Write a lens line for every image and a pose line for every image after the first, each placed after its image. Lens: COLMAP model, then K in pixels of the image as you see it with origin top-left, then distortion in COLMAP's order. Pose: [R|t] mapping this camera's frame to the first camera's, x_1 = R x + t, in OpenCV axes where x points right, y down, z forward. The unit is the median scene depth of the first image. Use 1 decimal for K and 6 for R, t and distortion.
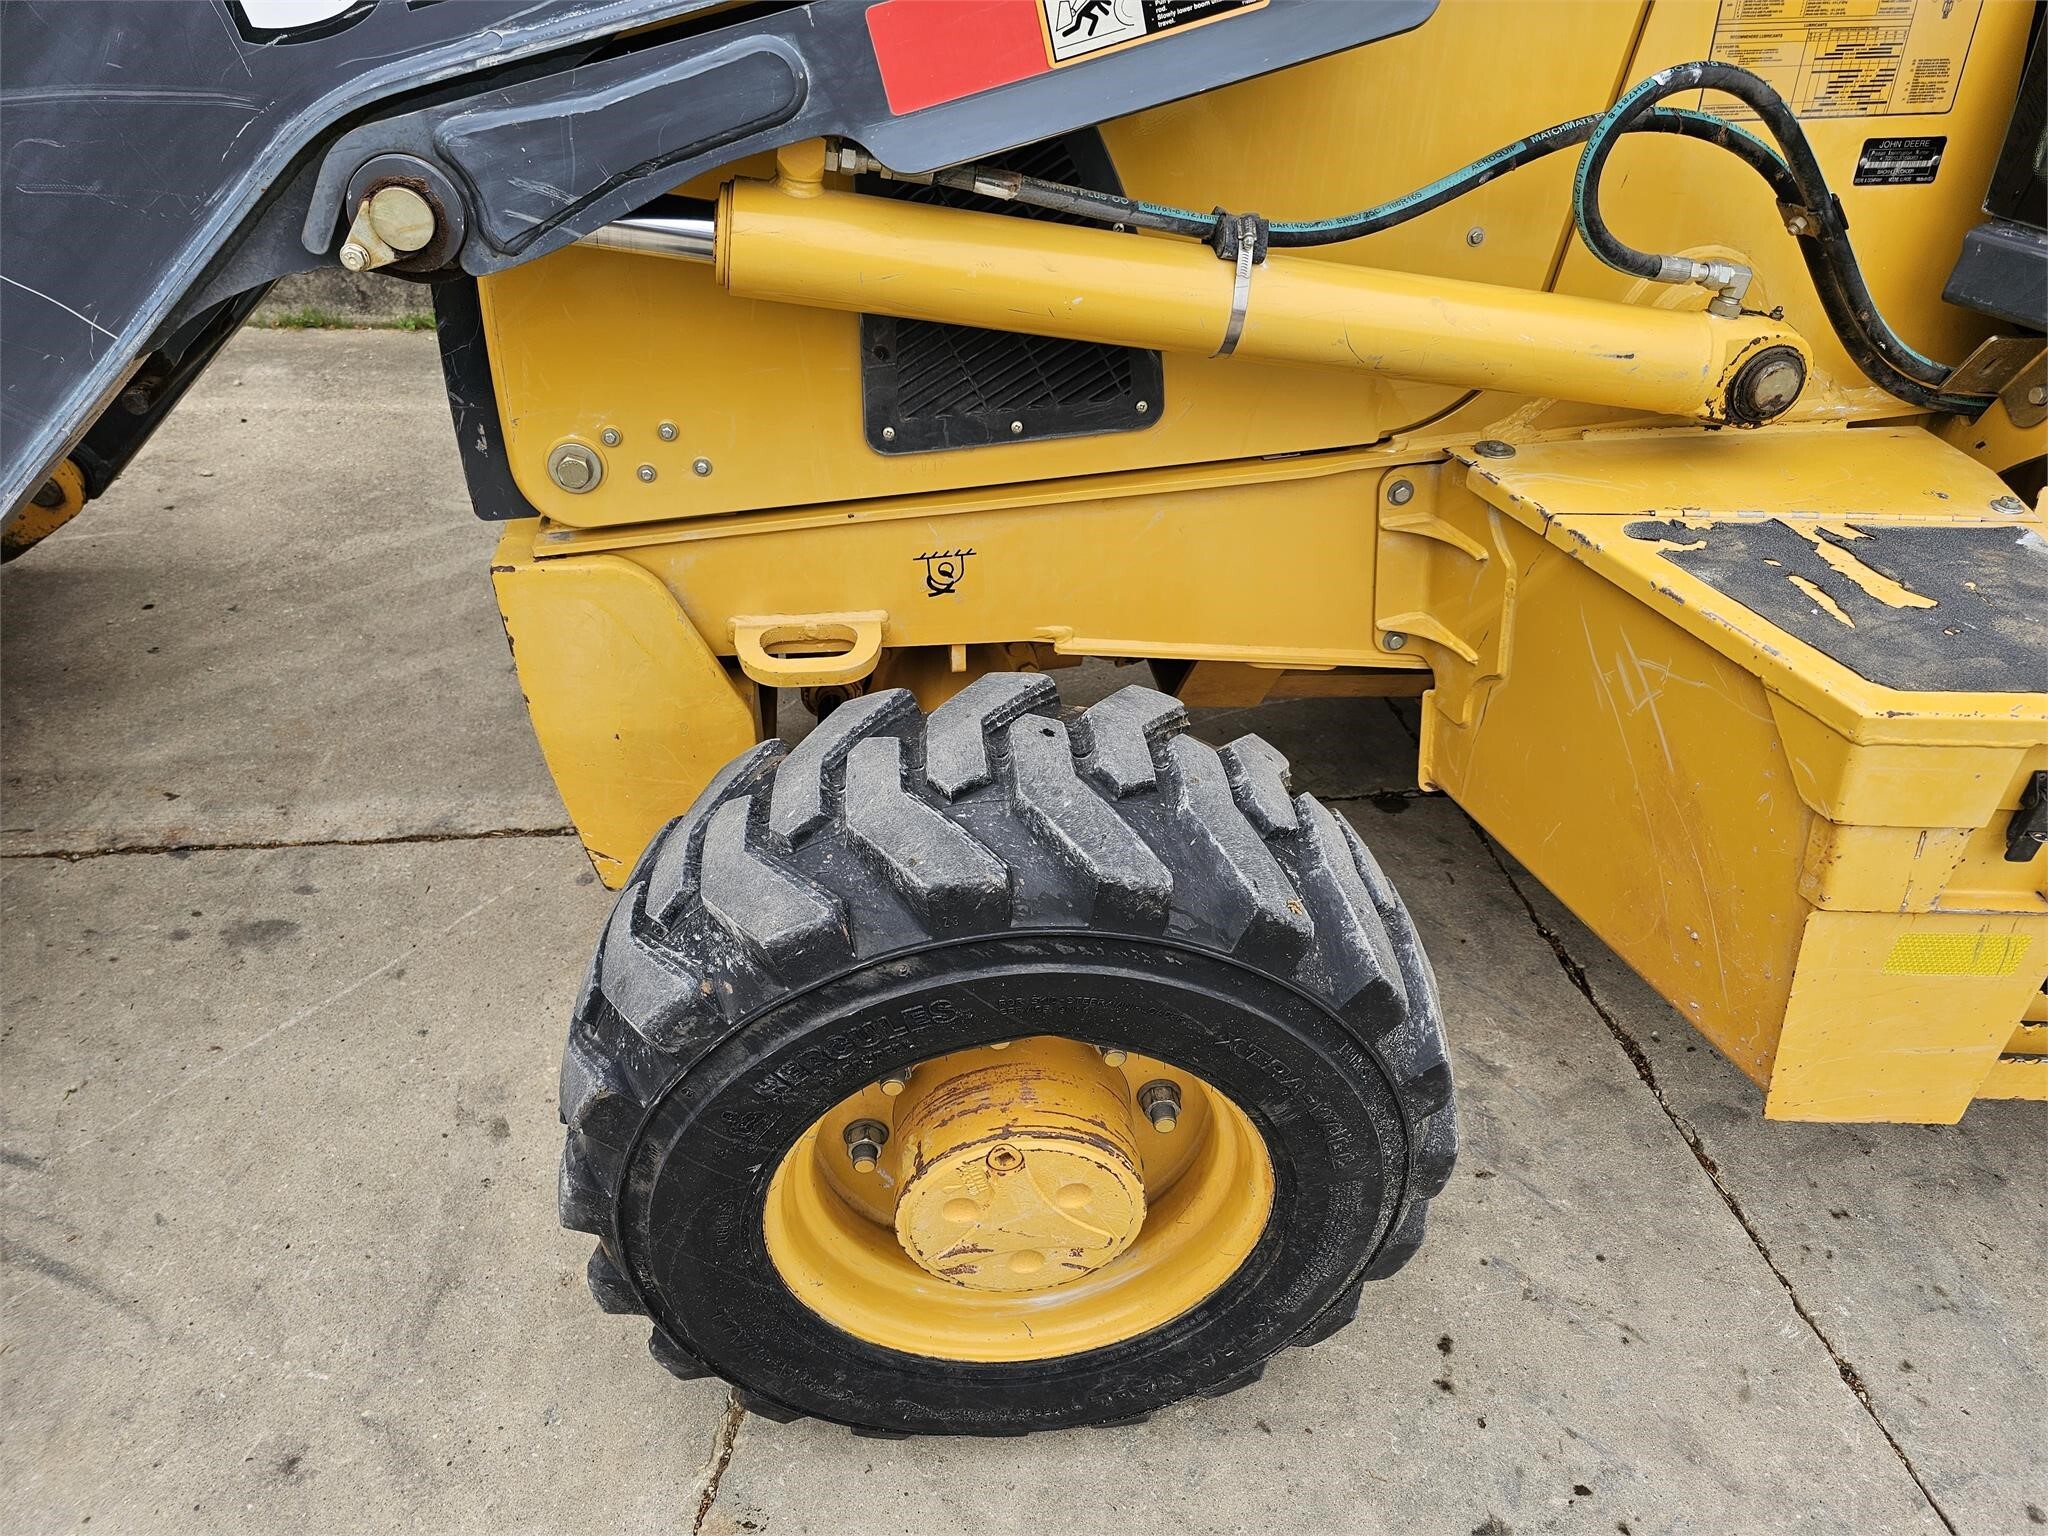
lens RADIAL K [[1388.3, 0, 1034.1], [0, 1388.3, 789.8], [0, 0, 1]] dist [0.042661, -0.037326]
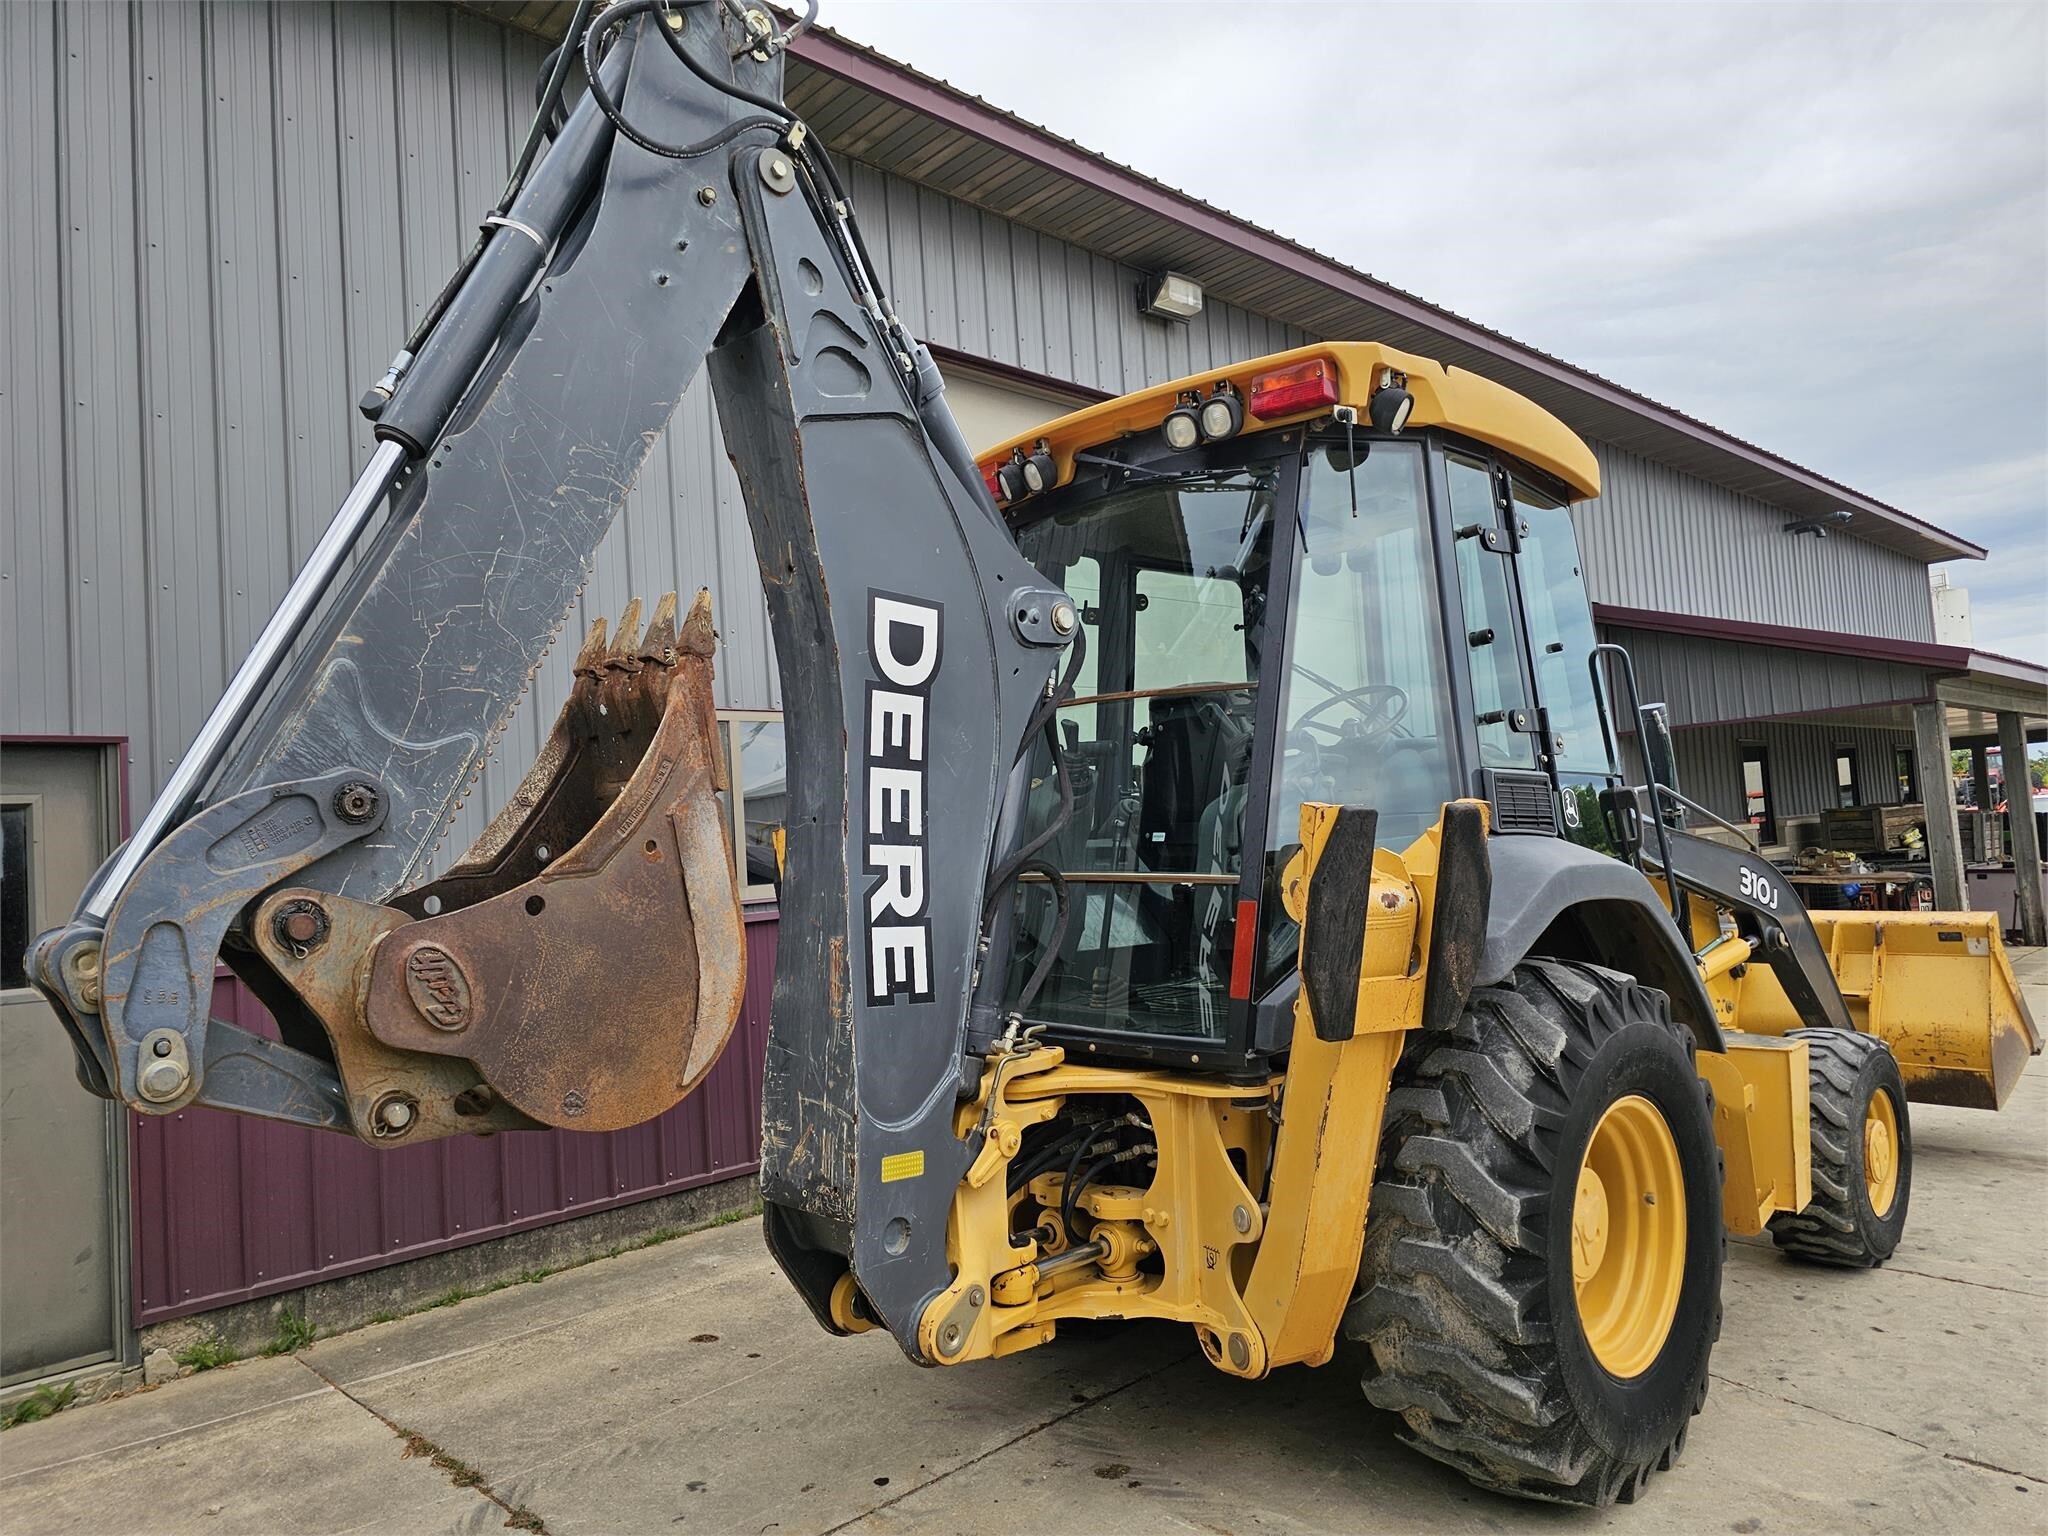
lens RADIAL K [[1375.1, 0, 1018.5], [0, 1375.1, 773.5], [0, 0, 1]] dist [0.064797, -0.062876]
pose [[0.808625, -0.082451, 0.582518, -2.982496], [0.414185, 0.782964, -0.464131, 0.324313], [-0.417822, 0.616579, 0.667274, -1.207516]]
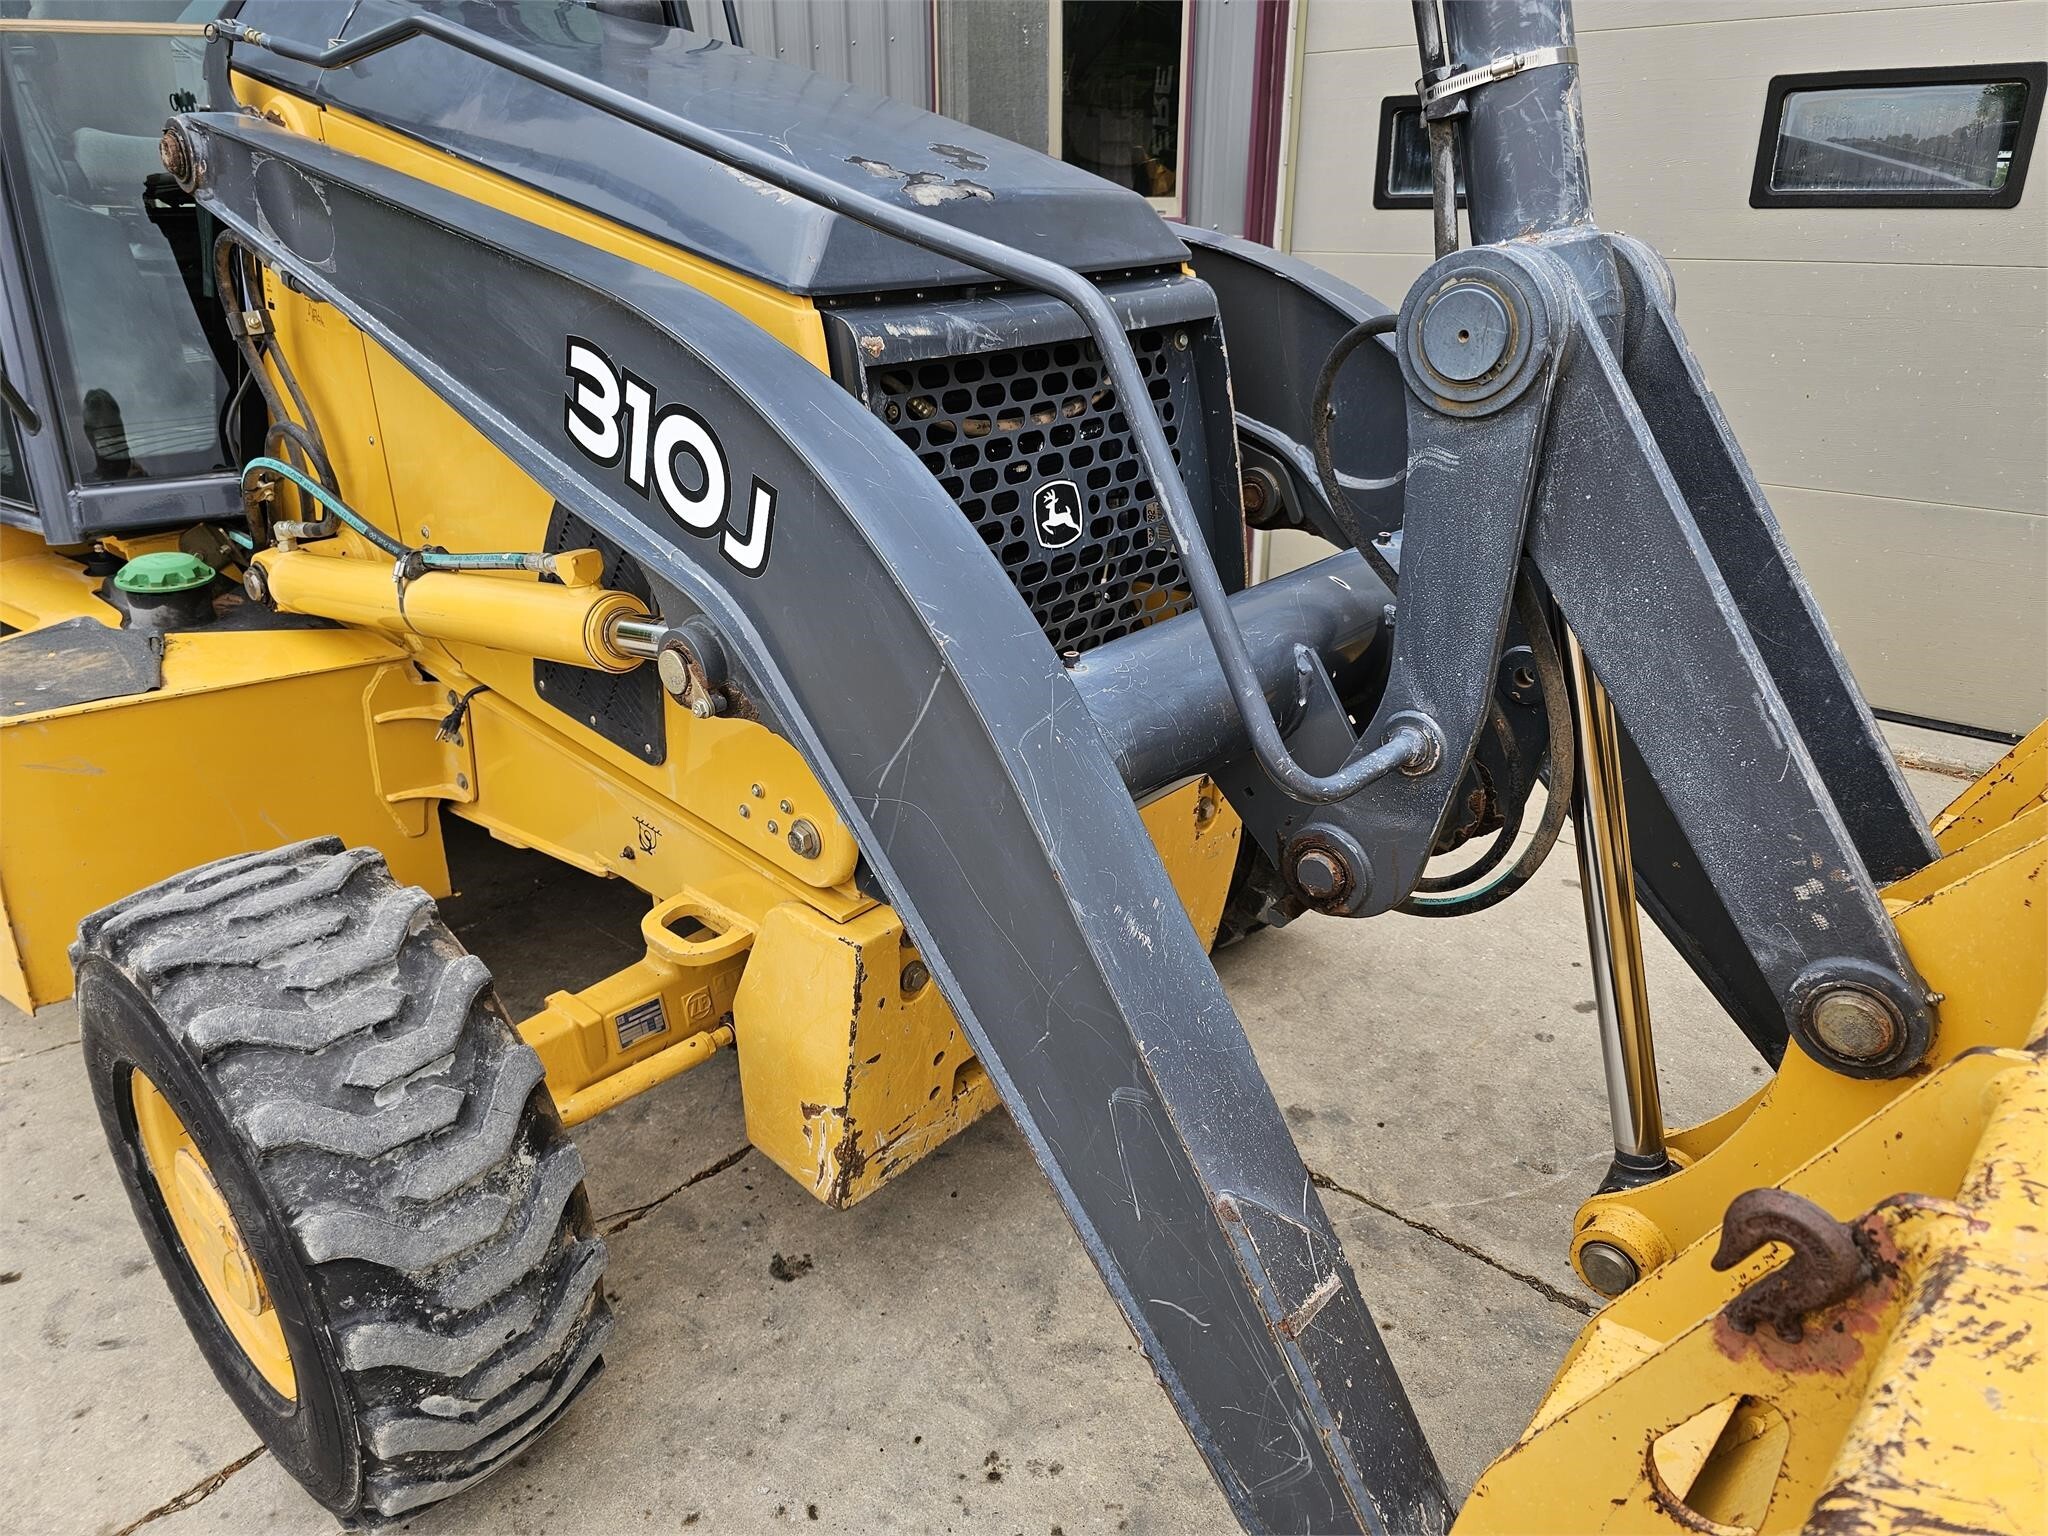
lens RADIAL K [[1391.7, 0, 1024.3], [0, 1391.7, 771.7], [0, 0, 1]] dist [0.041047, -0.046740]
pose [[0.632210, 0.233858, -0.738662, 1.956727], [-0.396946, 0.916502, -0.049579, -0.236822], [0.665390, 0.324553, 0.672251, 0.345991]]
